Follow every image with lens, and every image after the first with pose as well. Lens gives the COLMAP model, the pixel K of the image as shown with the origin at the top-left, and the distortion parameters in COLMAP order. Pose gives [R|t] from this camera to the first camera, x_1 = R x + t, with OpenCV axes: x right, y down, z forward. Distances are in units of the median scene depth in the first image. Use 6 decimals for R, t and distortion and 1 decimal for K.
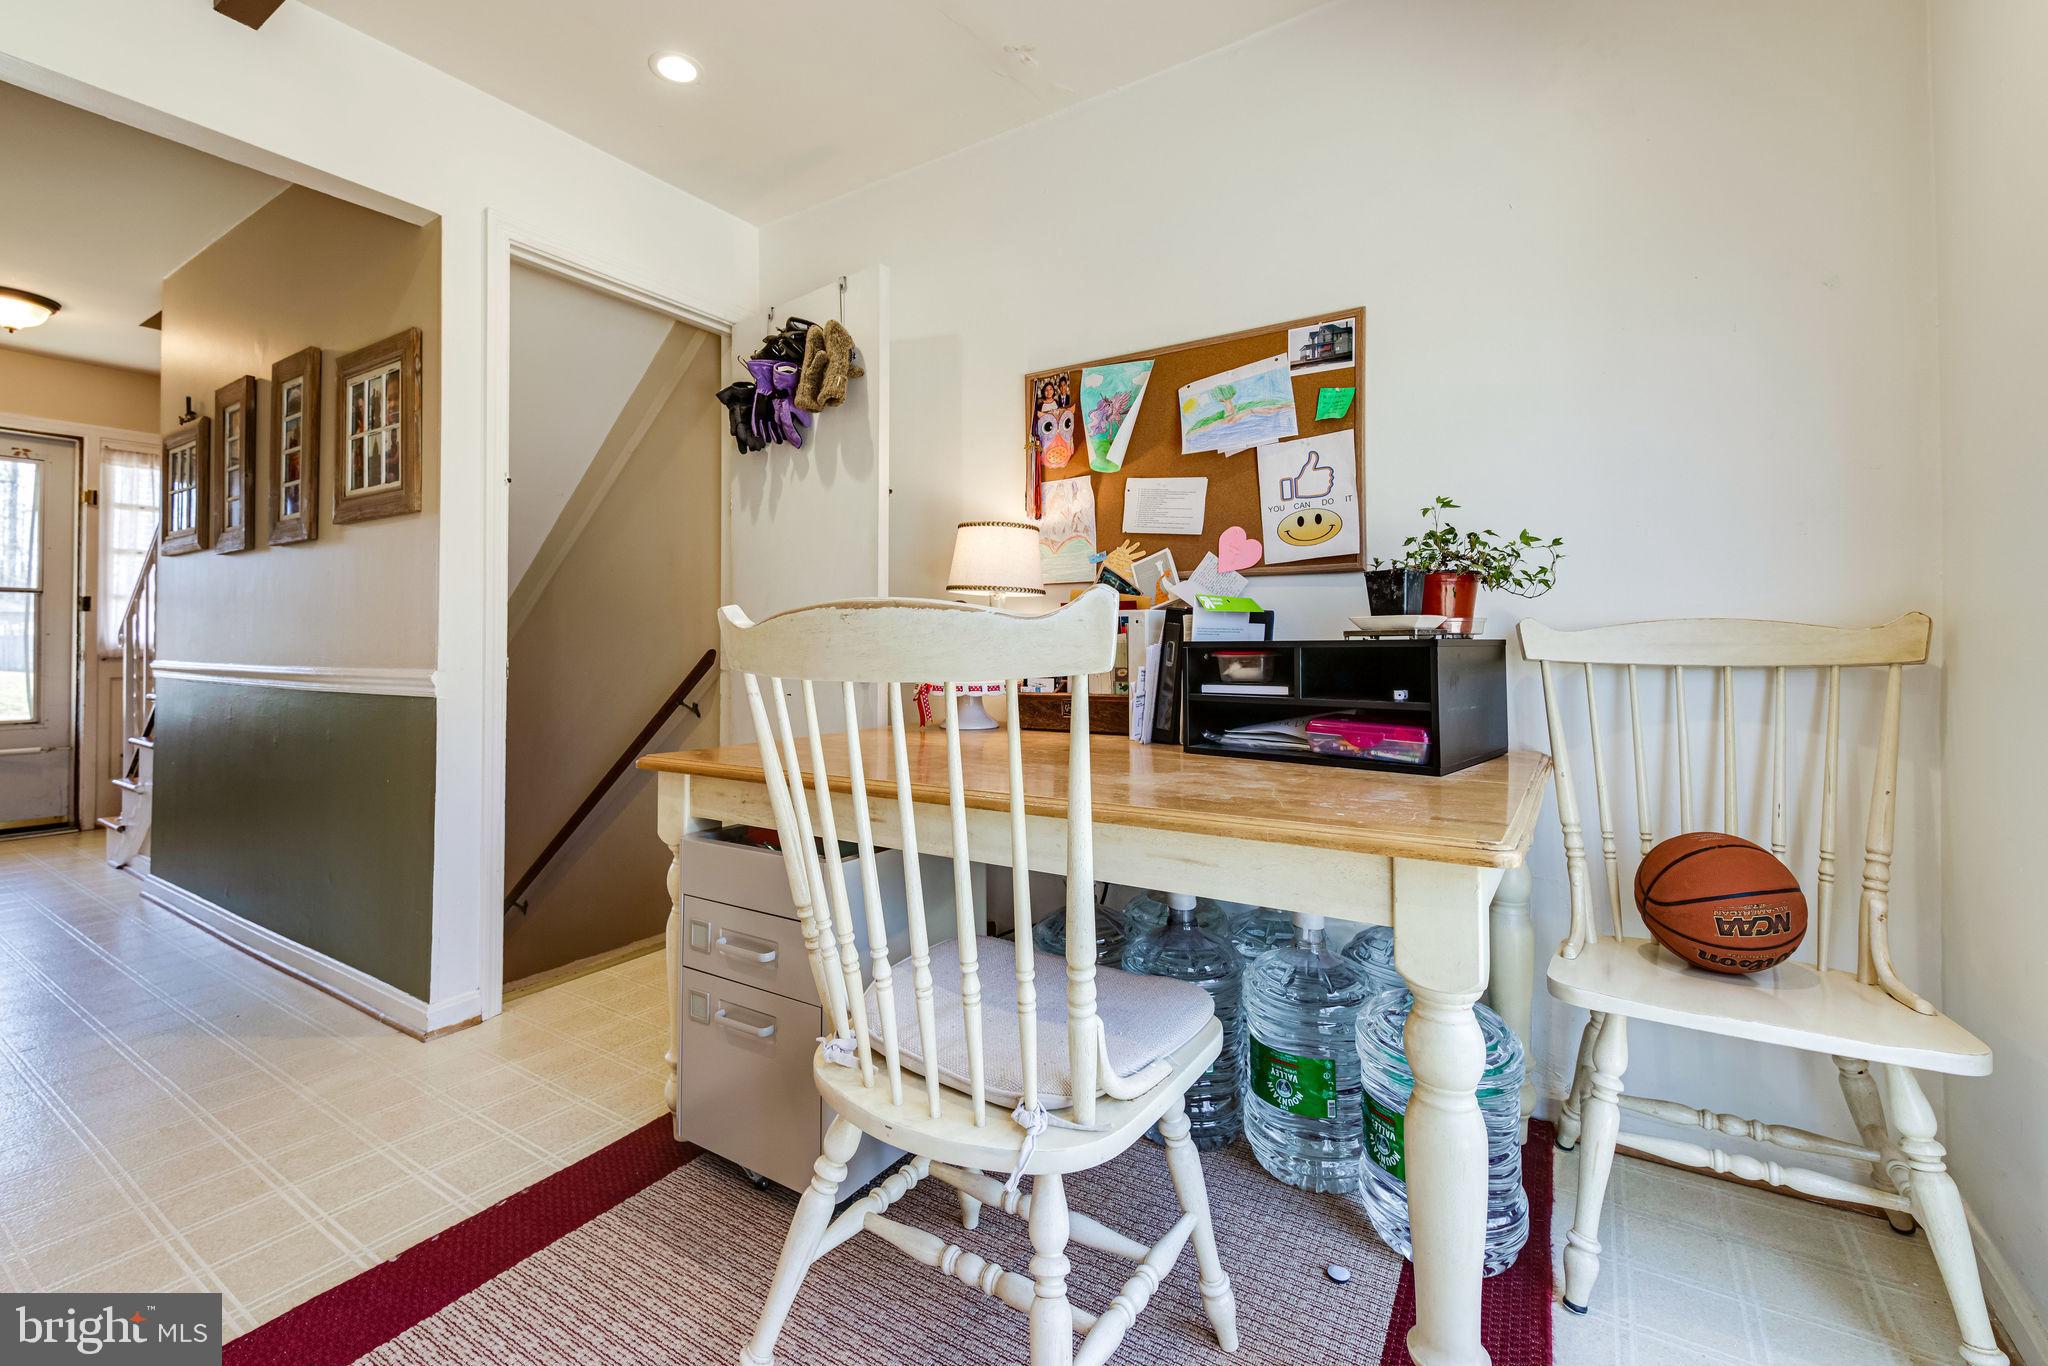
lens RADIAL K [[880.9, 0, 1020.5], [0, 880.9, 643.2], [0, 0, 1]] dist [0.018840, -0.000350]
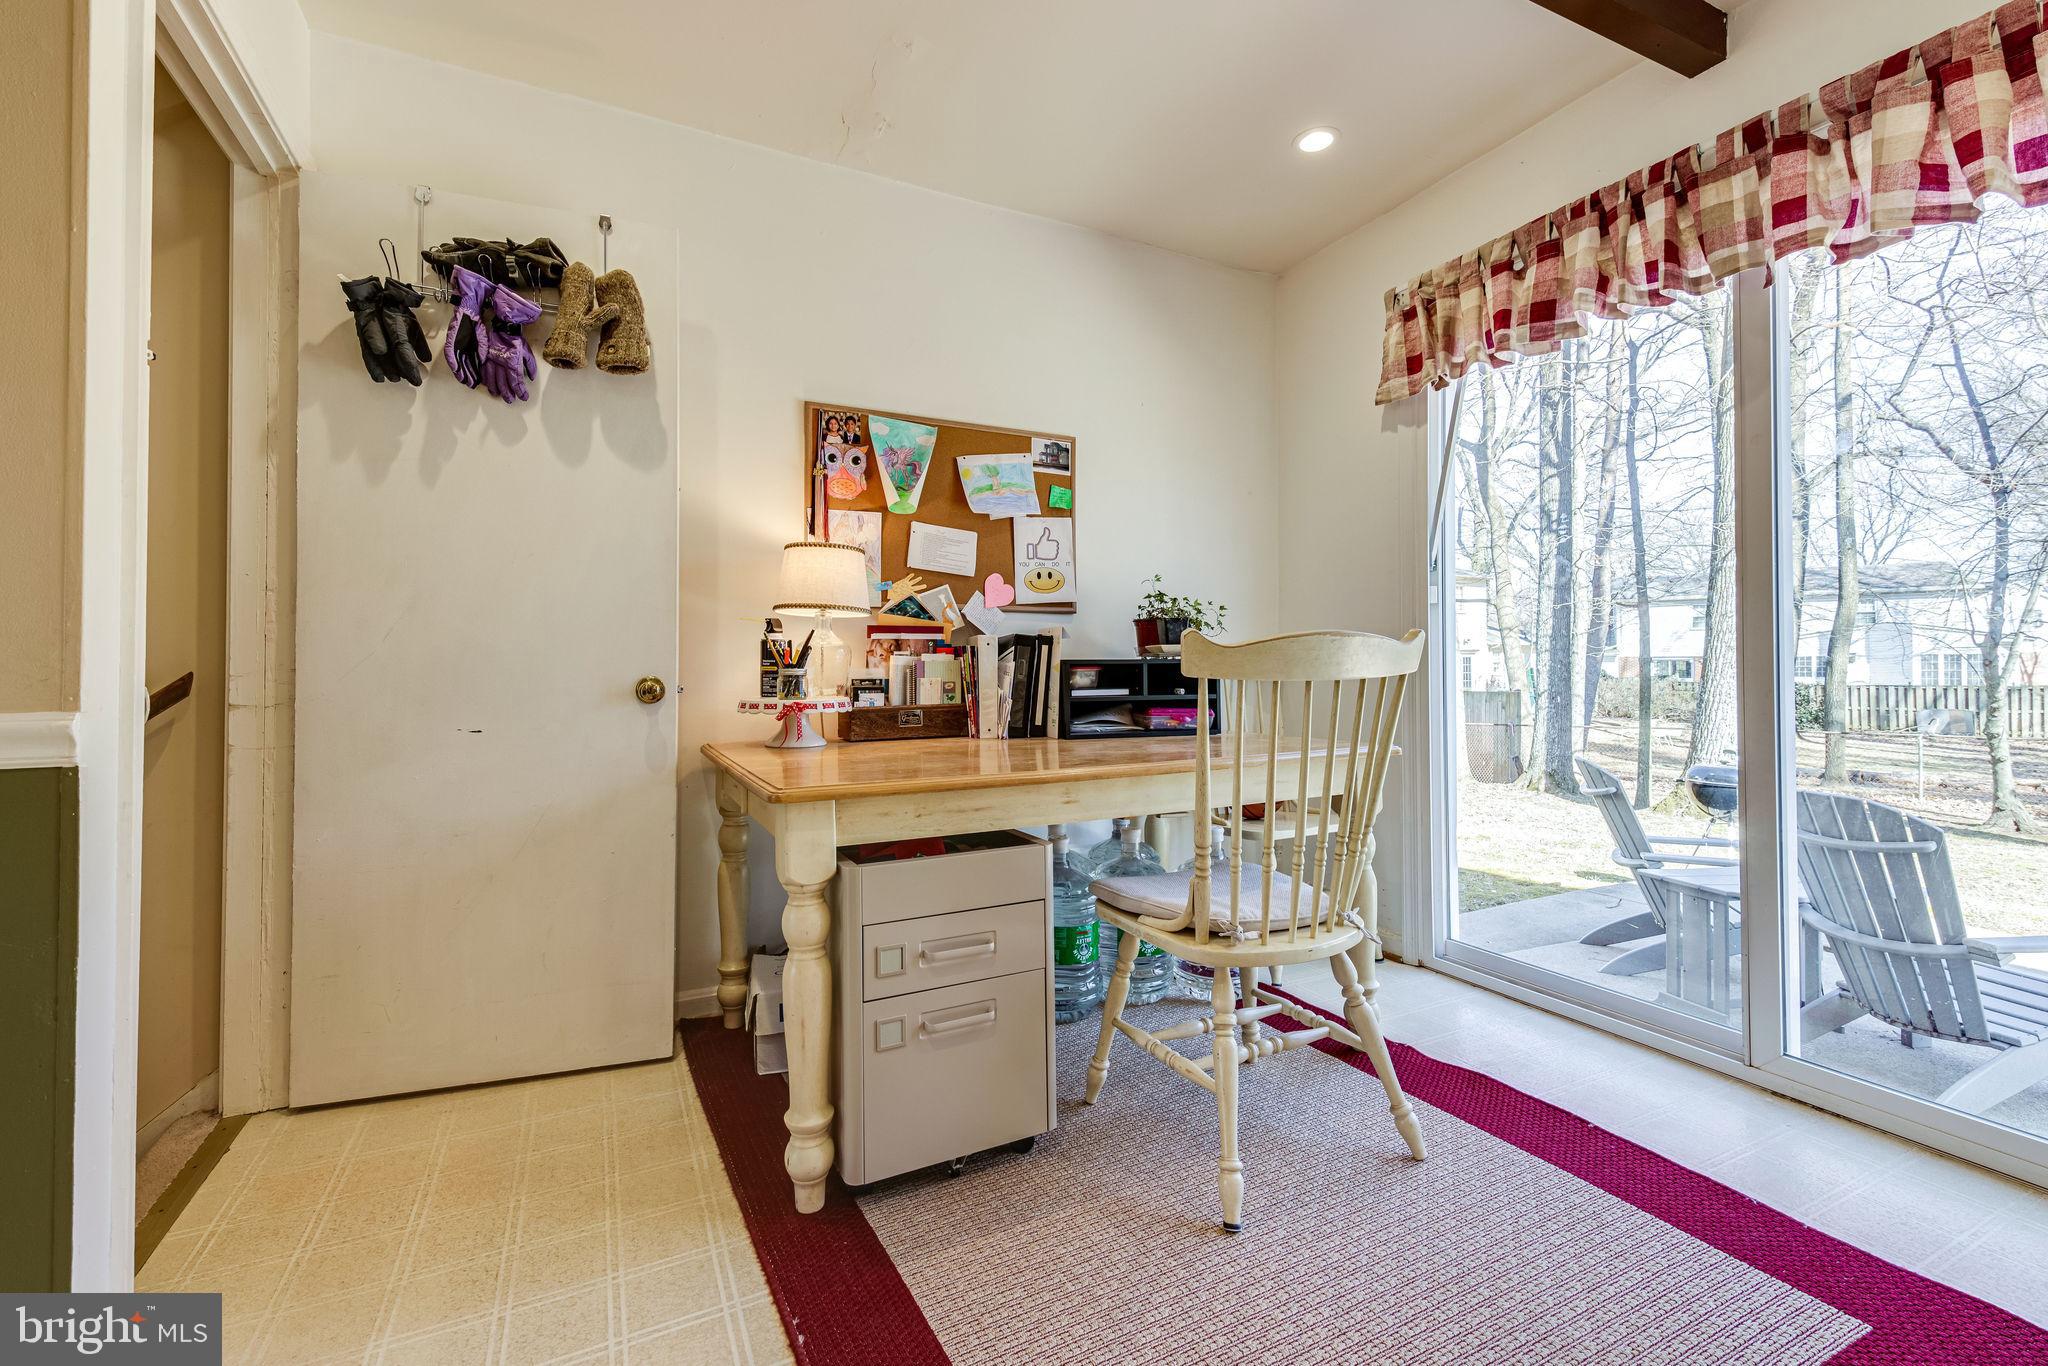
lens RADIAL K [[880.9, 0, 1025.9], [0, 880.9, 667.3], [0, 0, 1]] dist [0.018840, -0.000350]
pose [[0.499570, -0.001973, 0.866271, -0.854219], [0.002456, 0.999997, 0.000861, 0.007026], [-0.866270, 0.001697, 0.499573, 0.294611]]
